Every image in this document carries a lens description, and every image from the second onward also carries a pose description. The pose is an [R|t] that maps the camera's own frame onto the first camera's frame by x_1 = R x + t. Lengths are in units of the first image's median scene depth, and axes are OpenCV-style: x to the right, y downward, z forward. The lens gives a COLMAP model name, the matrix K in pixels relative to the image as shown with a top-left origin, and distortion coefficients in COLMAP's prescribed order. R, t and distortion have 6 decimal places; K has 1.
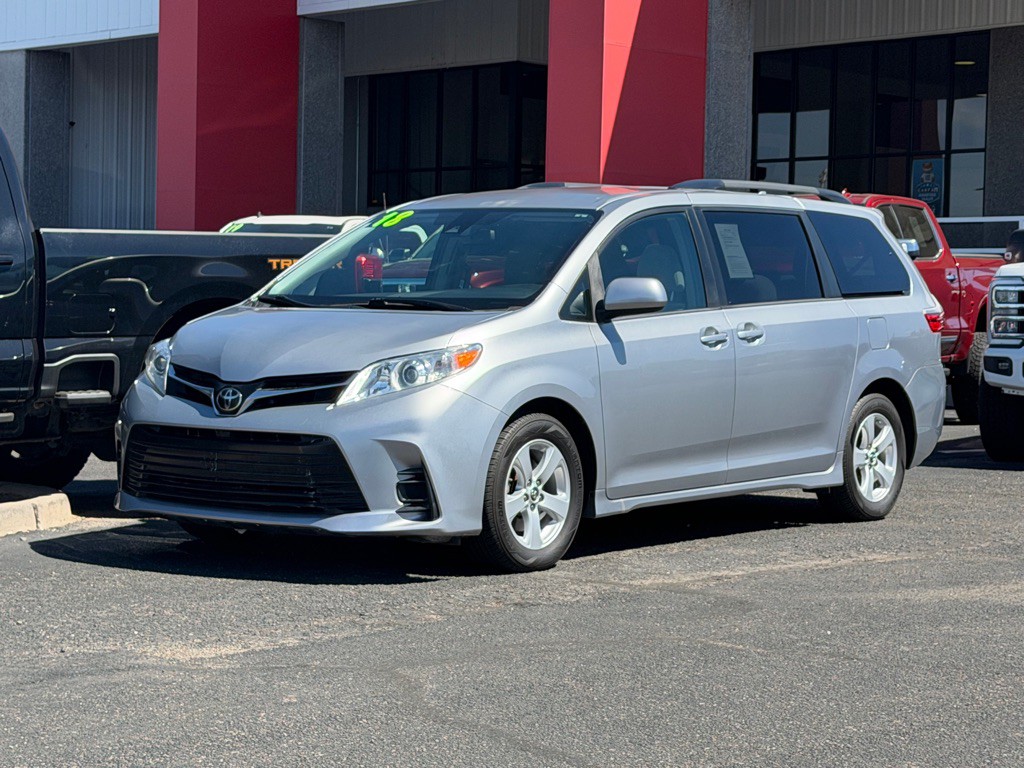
lens RADIAL K [[2308.7, 0, 510.7], [0, 2308.7, 365.8], [0, 0, 1]] dist [0.112108, 0.143534]
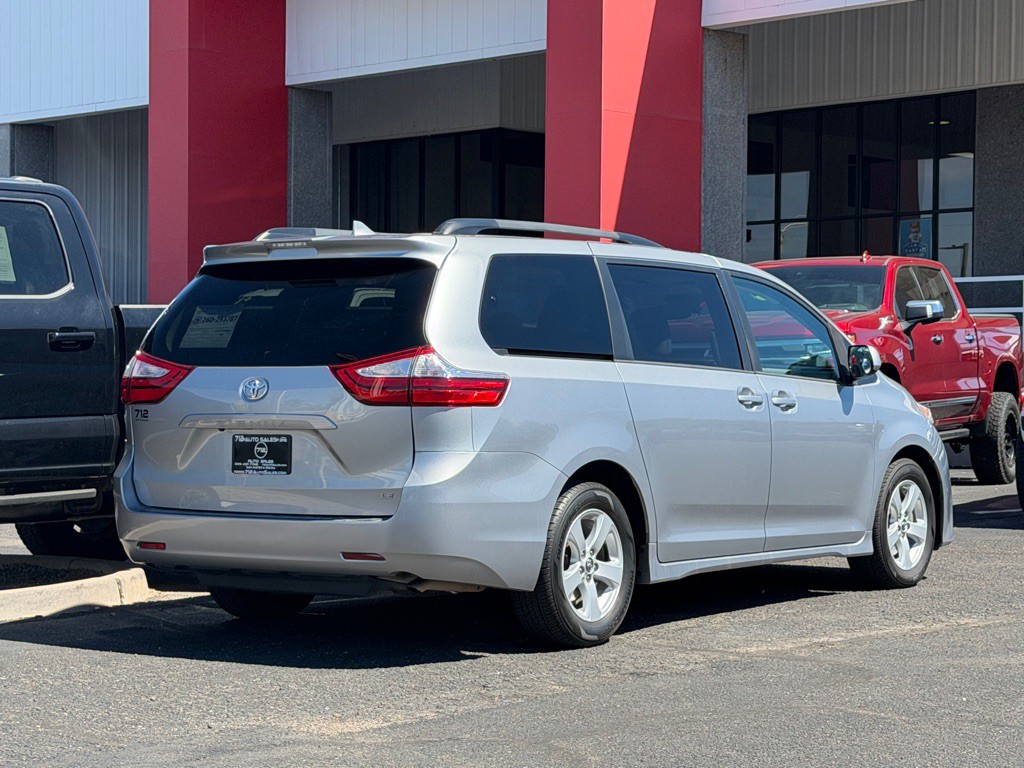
lens RADIAL K [[2306.2, 0, 458.0], [0, 2306.2, 387.3], [0, 0, 1]] dist [0.092882, 0.488747]
pose [[0.999895, -0.014495, 0.000609, -0.056577], [0.014503, 0.999730, -0.018153, -0.003049], [-0.000346, 0.018160, 0.999835, -0.003144]]
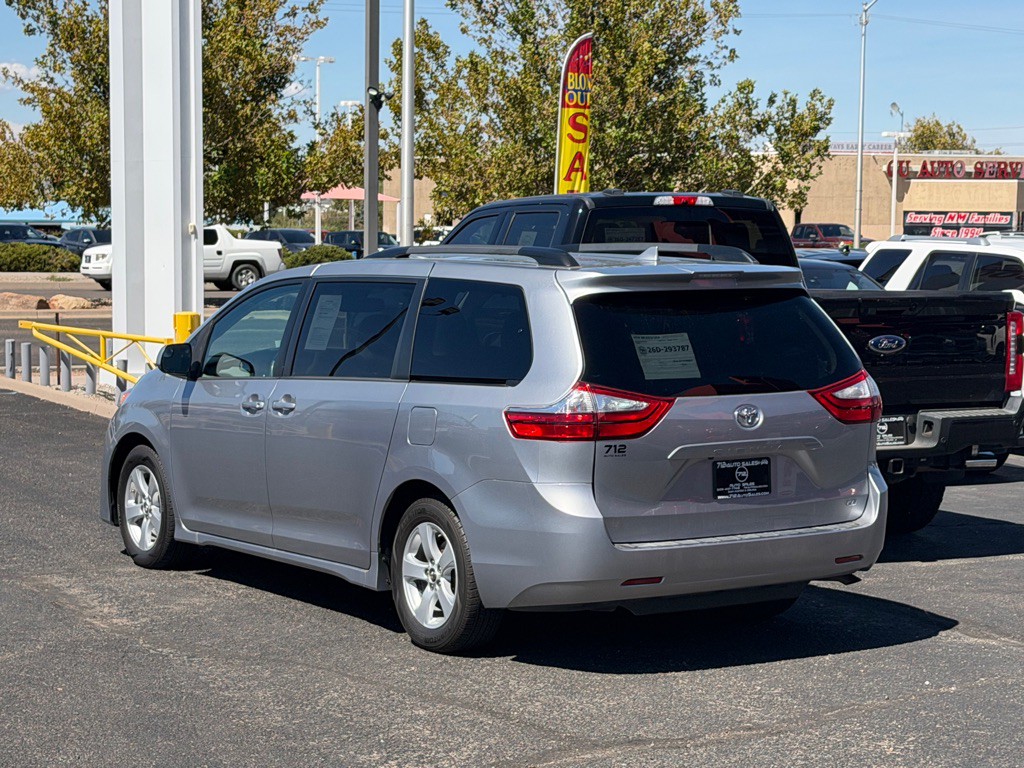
lens RADIAL K [[2306.2, 0, 458.0], [0, 2306.2, 387.3], [0, 0, 1]] dist [0.092882, 0.488747]
pose [[0.366697, -0.078086, 0.927058, -0.964944], [0.030520, 0.996945, 0.071900, -0.094371], [-0.929840, 0.001929, 0.367960, 0.602978]]
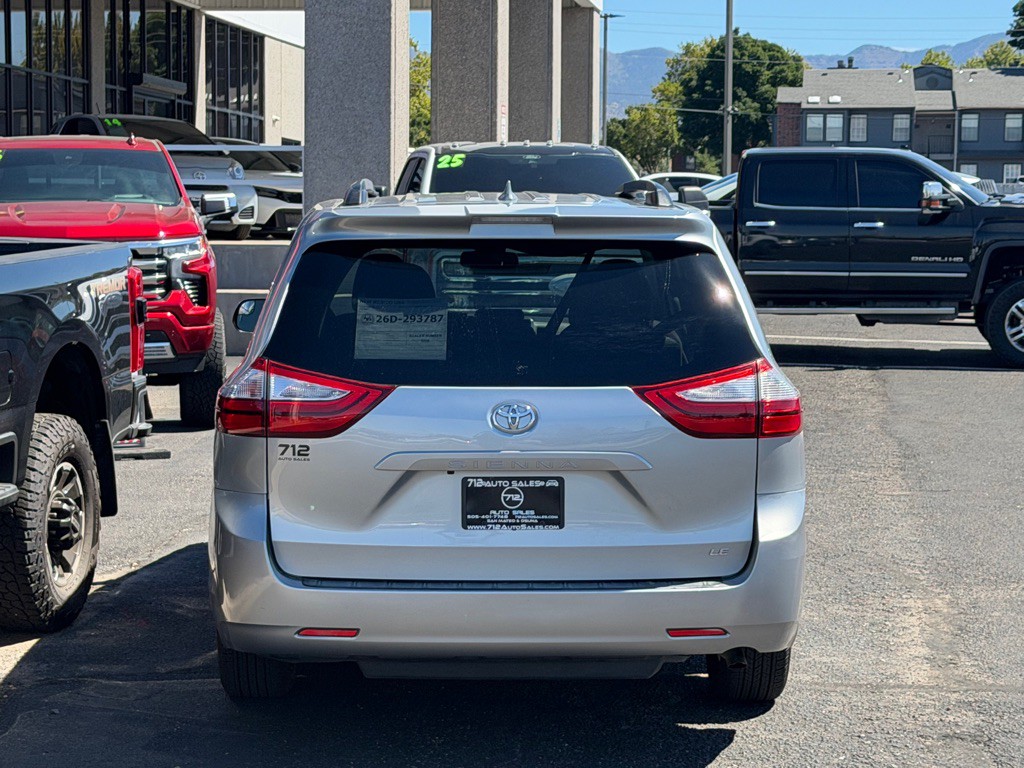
lens RADIAL K [[2304.6, 0, 455.8], [0, 2304.6, 414.9], [0, 0, 1]] dist [0.102226, 0.360032]
pose [[0.796655, -0.067571, 0.600645, -0.508547], [0.019088, 0.996049, 0.086735, -0.072585], [-0.604133, -0.057632, 0.794797, 0.341807]]
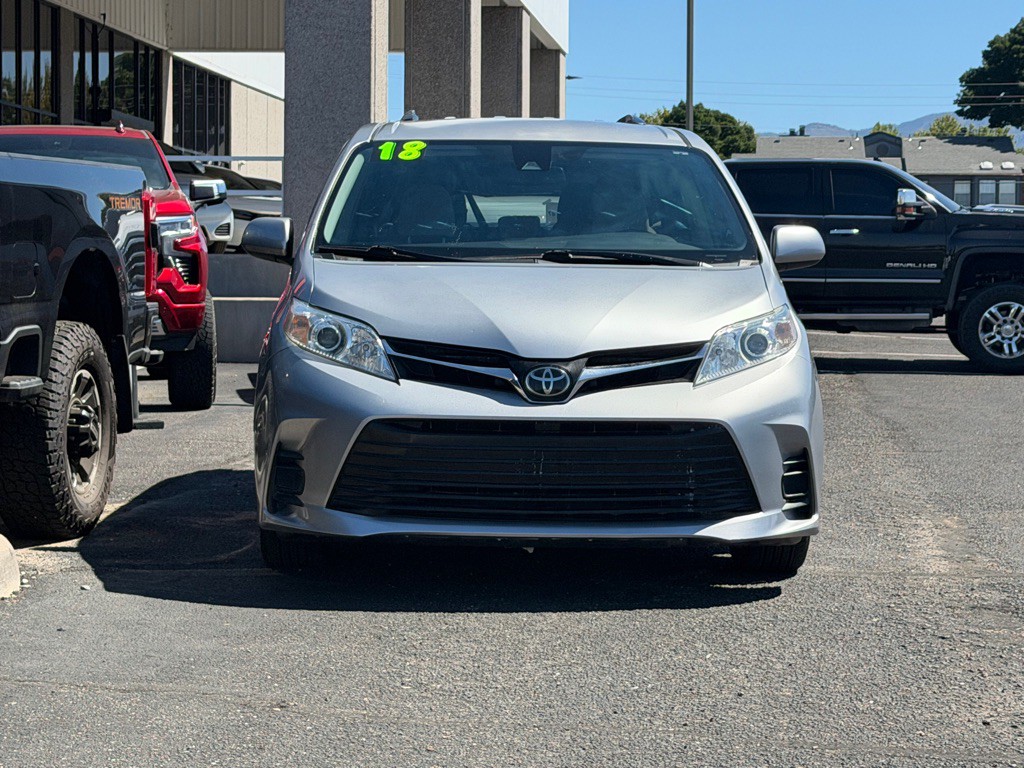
lens RADIAL K [[2305.5, 0, 490.0], [0, 2305.5, 382.3], [0, 0, 1]] dist [0.111897, 0.207399]
pose [[0.774356, -0.037414, 0.631643, -0.533788], [0.016225, 0.999096, 0.039289, -0.013673], [-0.632542, -0.020176, 0.774263, 0.350367]]
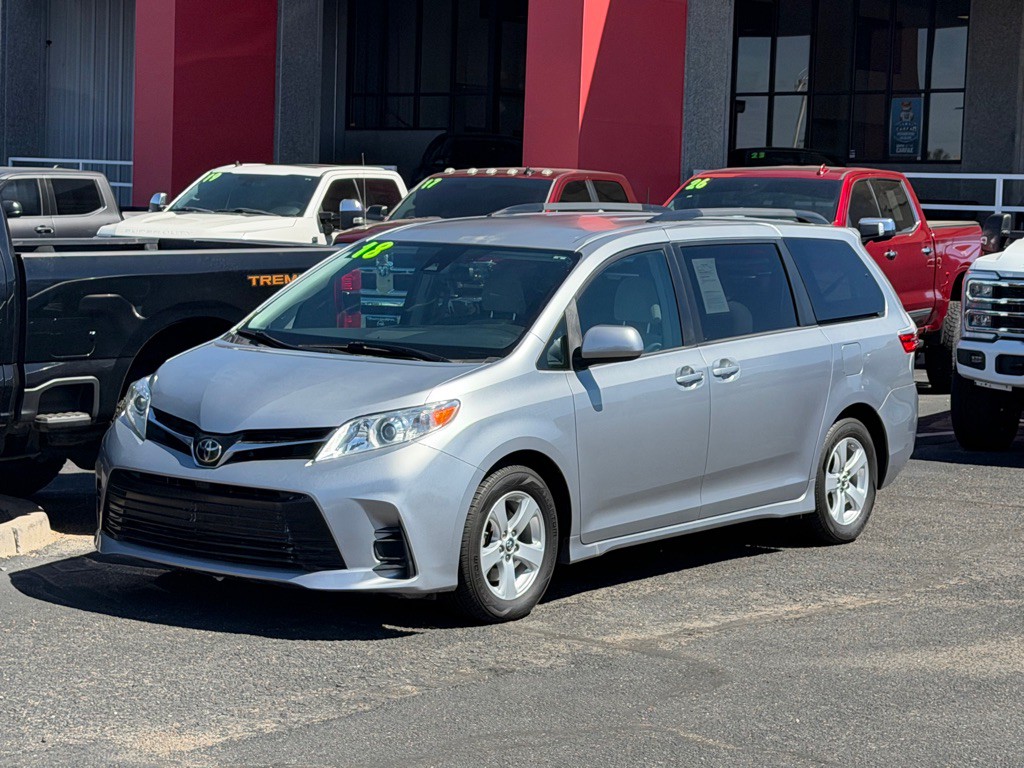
lens RADIAL K [[2310.1, 0, 497.9], [0, 2310.1, 351.0], [0, 0, 1]] dist [0.102051, 0.335456]
pose [[0.999904, 0.012754, 0.005496, -0.001391], [-0.012985, 0.998932, 0.044347, -0.064265], [-0.004925, -0.044414, 0.999001, -0.007204]]
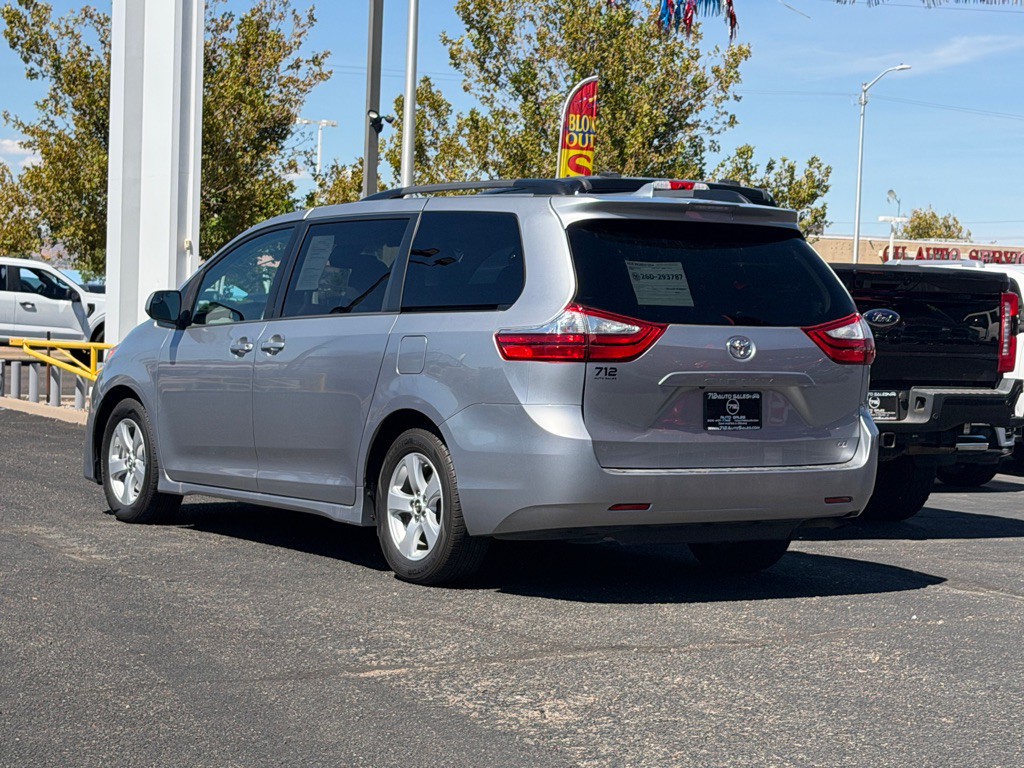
lens RADIAL K [[2305.5, 0, 490.0], [0, 2305.5, 382.3], [0, 0, 1]] dist [0.111897, 0.207399]
pose [[0.353023, -0.030216, 0.935127, -0.959118], [0.002547, 0.999506, 0.031335, -0.032677], [-0.935611, -0.008680, 0.352925, 0.604590]]
